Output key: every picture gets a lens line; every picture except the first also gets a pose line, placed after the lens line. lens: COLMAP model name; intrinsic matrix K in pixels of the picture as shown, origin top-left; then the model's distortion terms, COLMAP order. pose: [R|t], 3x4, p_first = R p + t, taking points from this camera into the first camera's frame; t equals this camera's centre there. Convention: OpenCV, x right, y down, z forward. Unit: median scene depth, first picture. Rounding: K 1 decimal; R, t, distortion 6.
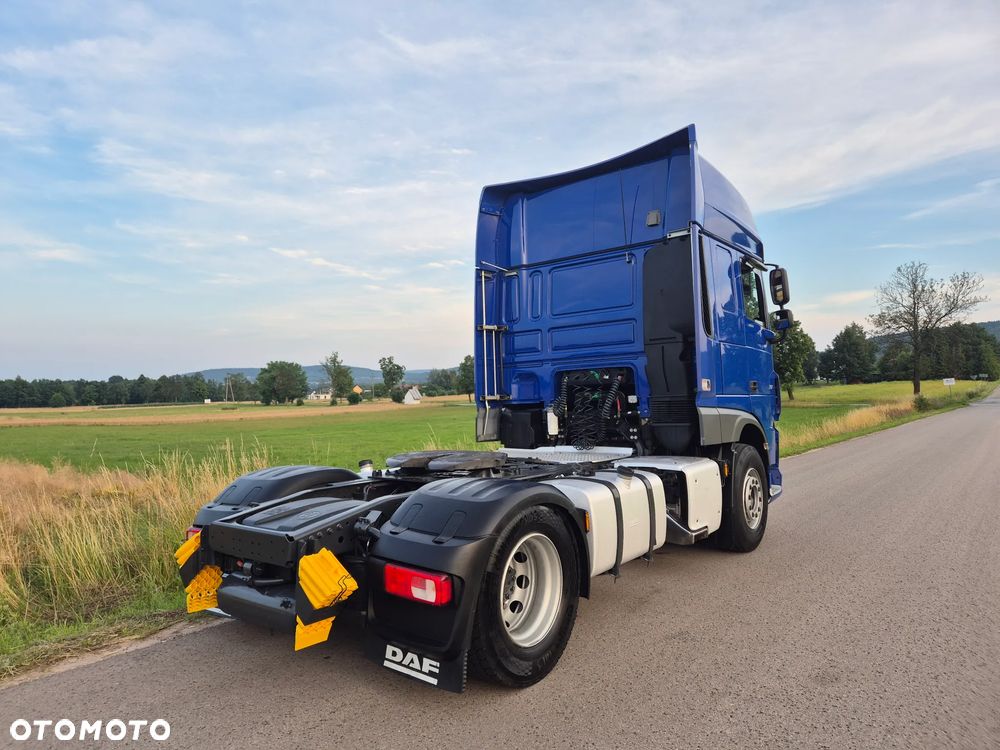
lens RADIAL K [[684.9, 0, 497.9], [0, 684.9, 369.7], [0, 0, 1]] dist [0.079503, -0.071318]
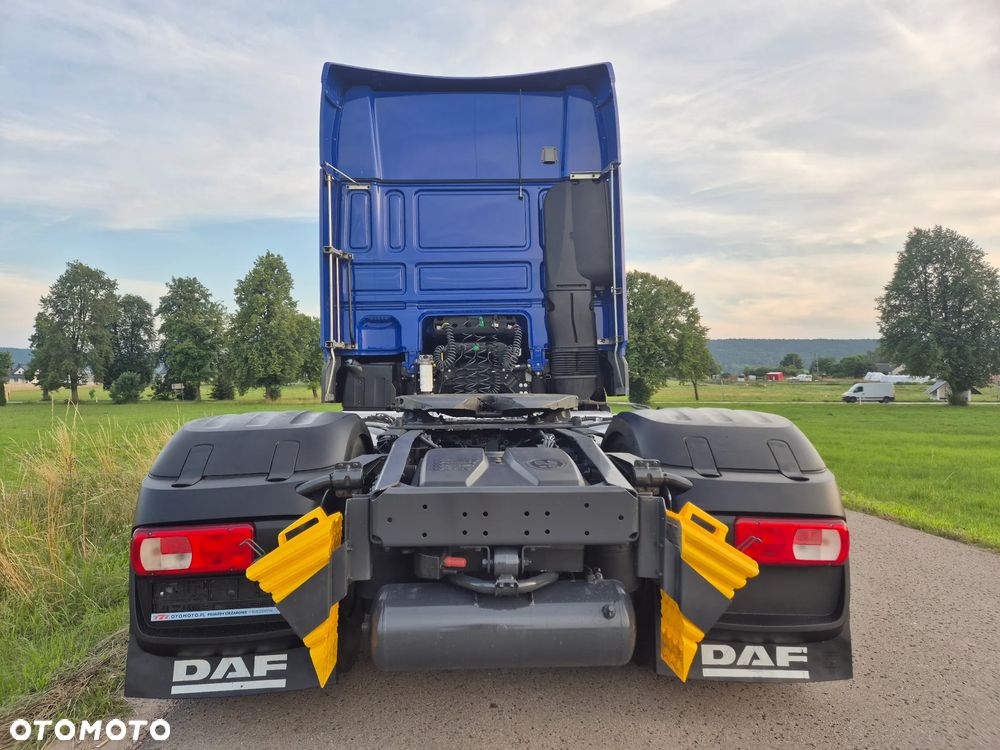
lens RADIAL K [[684.9, 0, 497.9], [0, 684.9, 369.7], [0, 0, 1]] dist [0.079503, -0.071318]
pose [[0.757515, 0.037803, 0.651722, -0.389052], [-0.035358, 0.999232, -0.016864, 0.078820], [-0.651859, -0.010269, 0.758270, 0.324177]]
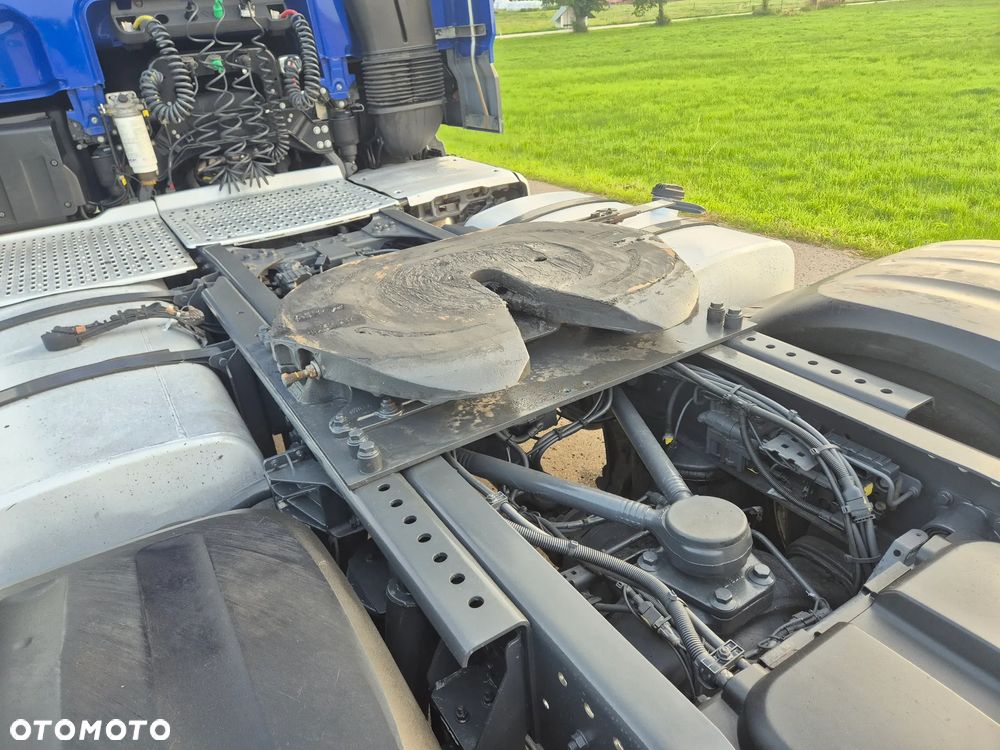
lens RADIAL K [[684.9, 0, 497.9], [0, 684.9, 369.7], [0, 0, 1]] dist [0.079503, -0.071318]
pose [[0.344829, -0.430286, 0.834234, -0.251674], [0.032312, 0.893660, 0.447580, 0.019528], [-0.938109, -0.127382, 0.322063, 0.647047]]
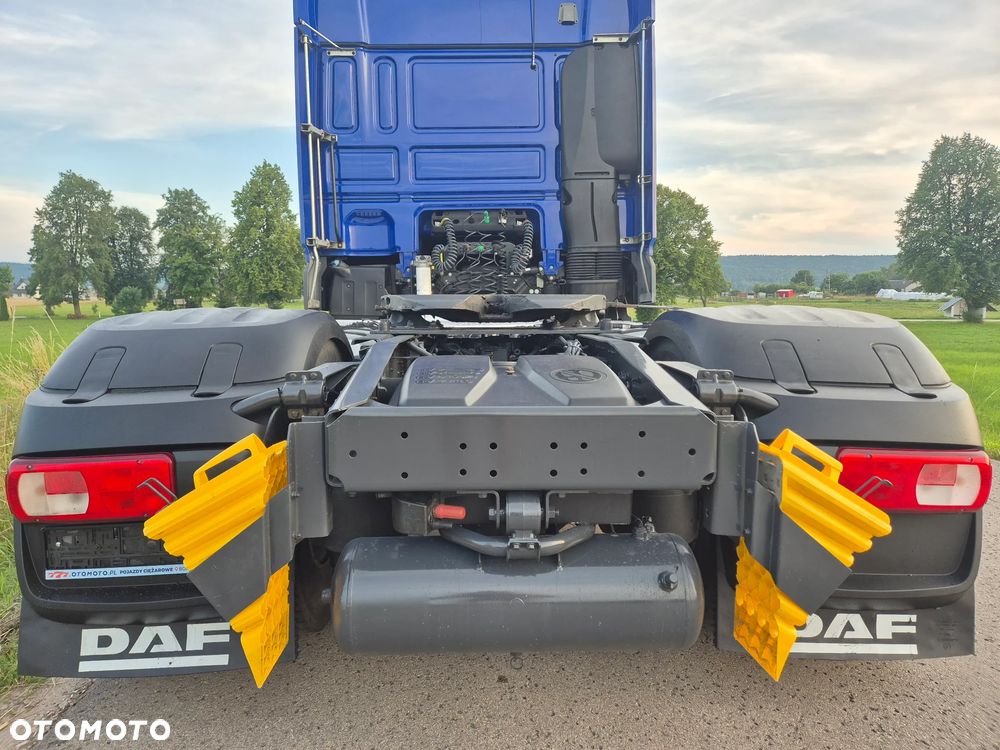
lens RADIAL K [[684.9, 0, 497.9], [0, 684.9, 369.7], [0, 0, 1]] dist [0.079503, -0.071318]
pose [[0.762329, -0.037096, 0.646126, -0.328481], [-0.038113, 0.994050, 0.102038, 0.092732], [-0.646067, -0.102412, 0.756379, 0.397743]]
